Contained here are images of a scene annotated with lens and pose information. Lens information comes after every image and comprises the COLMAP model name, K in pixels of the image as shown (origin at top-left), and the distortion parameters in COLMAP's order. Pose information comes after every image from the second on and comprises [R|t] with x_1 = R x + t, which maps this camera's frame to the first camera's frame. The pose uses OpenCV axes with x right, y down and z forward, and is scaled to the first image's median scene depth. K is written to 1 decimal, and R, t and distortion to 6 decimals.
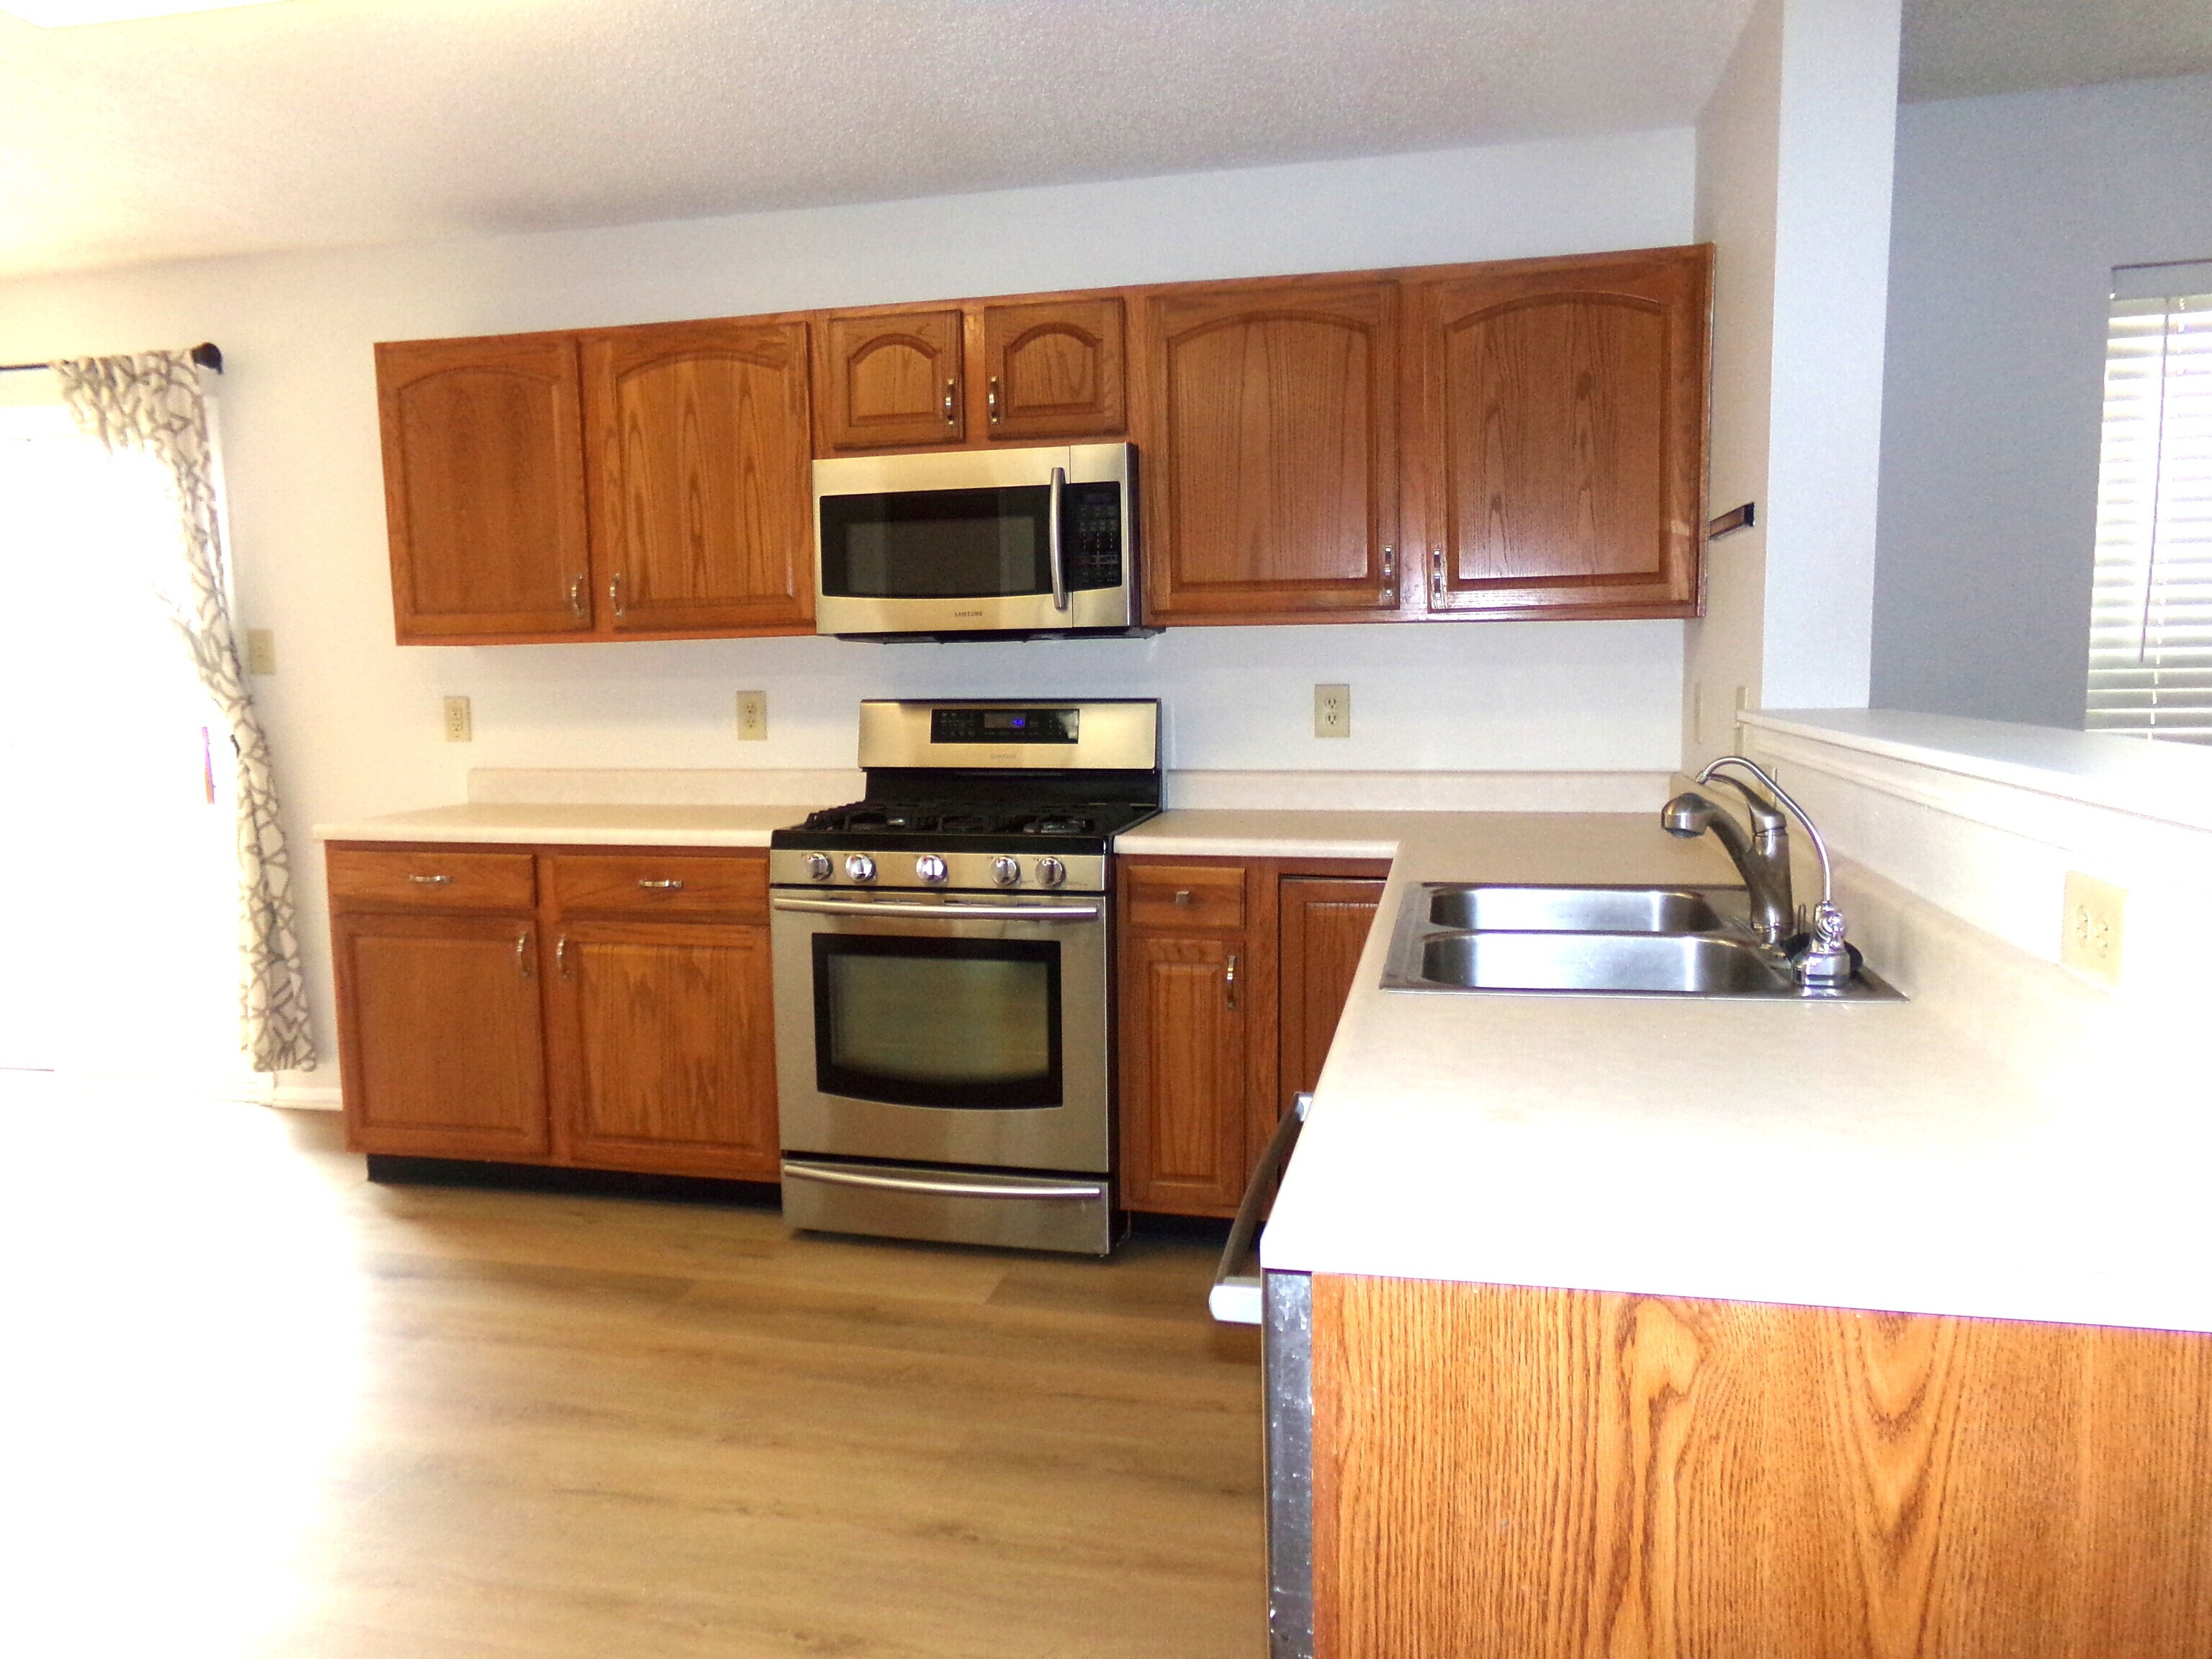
lens RADIAL K [[1505.3, 0, 1106.0], [0, 1505.3, 829.5], [0, 0, 1]] dist [-0.086418, 0.135620]
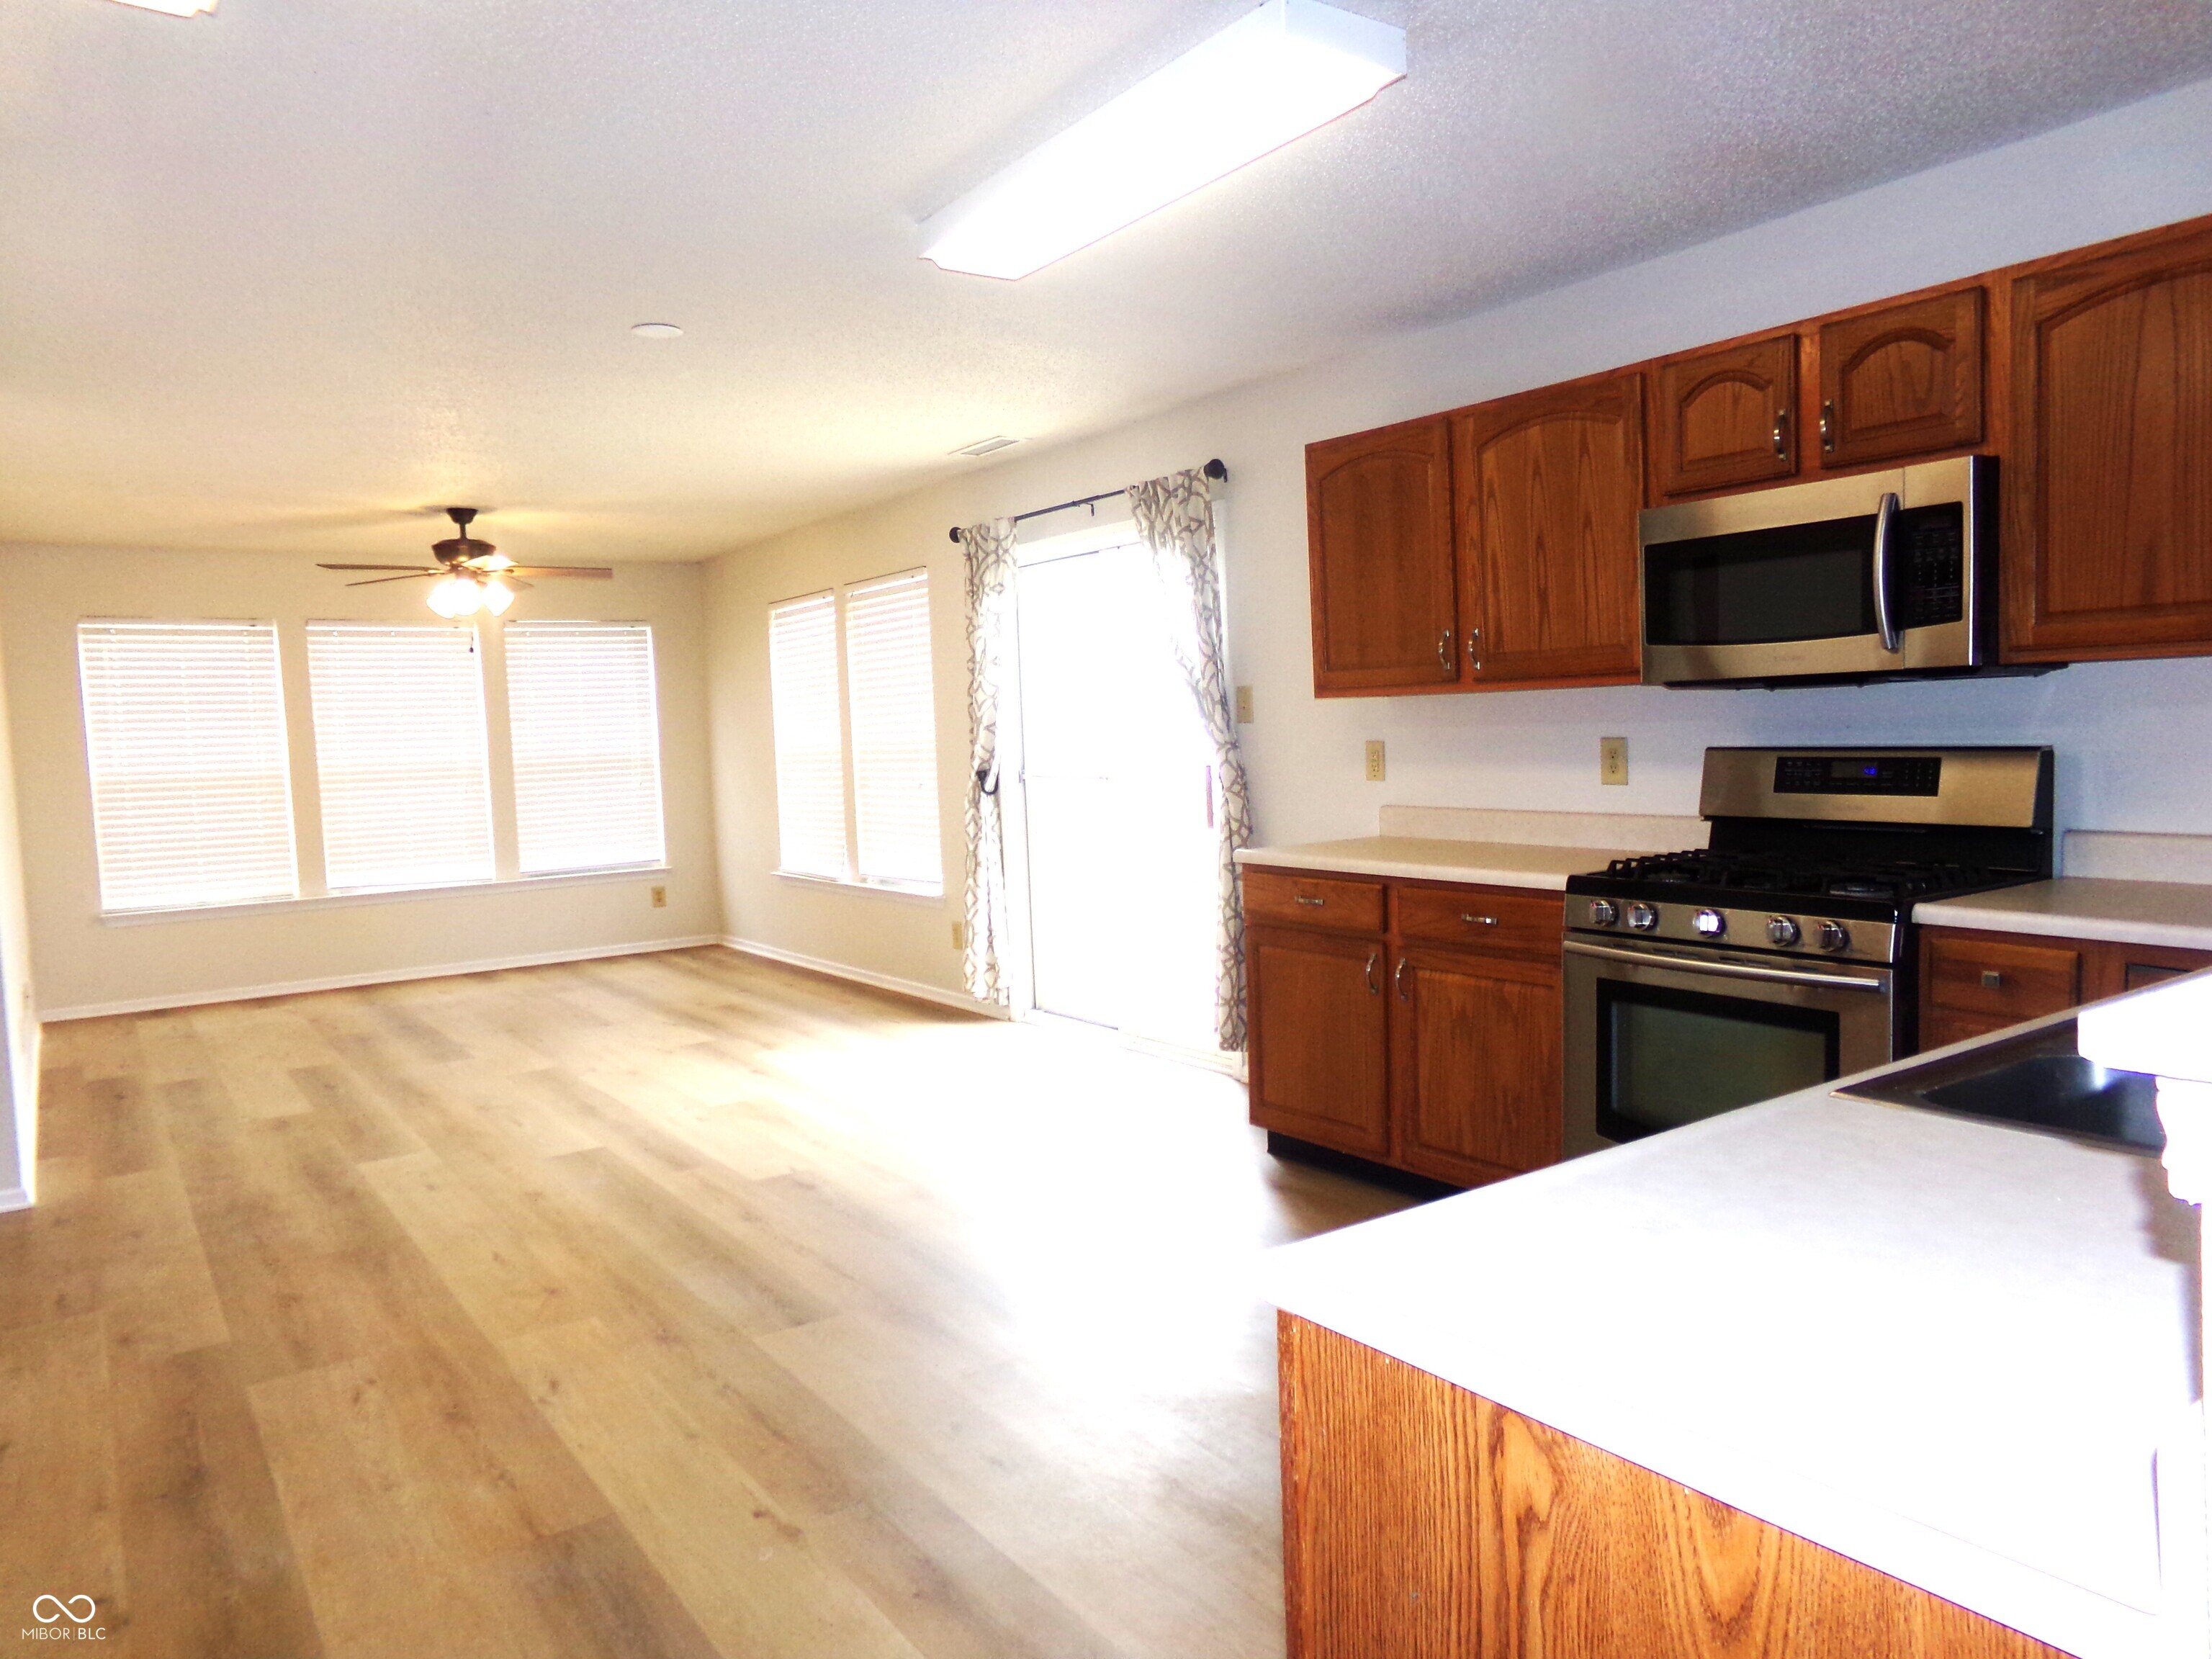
lens RADIAL K [[1505.3, 0, 1106.0], [0, 1505.3, 829.5], [0, 0, 1]] dist [-0.086418, 0.135620]
pose [[0.743319, 0.034604, -0.668041, 0.212288], [-0.046942, 0.998897, -0.000490, -0.014646], [0.667288, 0.031723, 0.744124, 0.020453]]
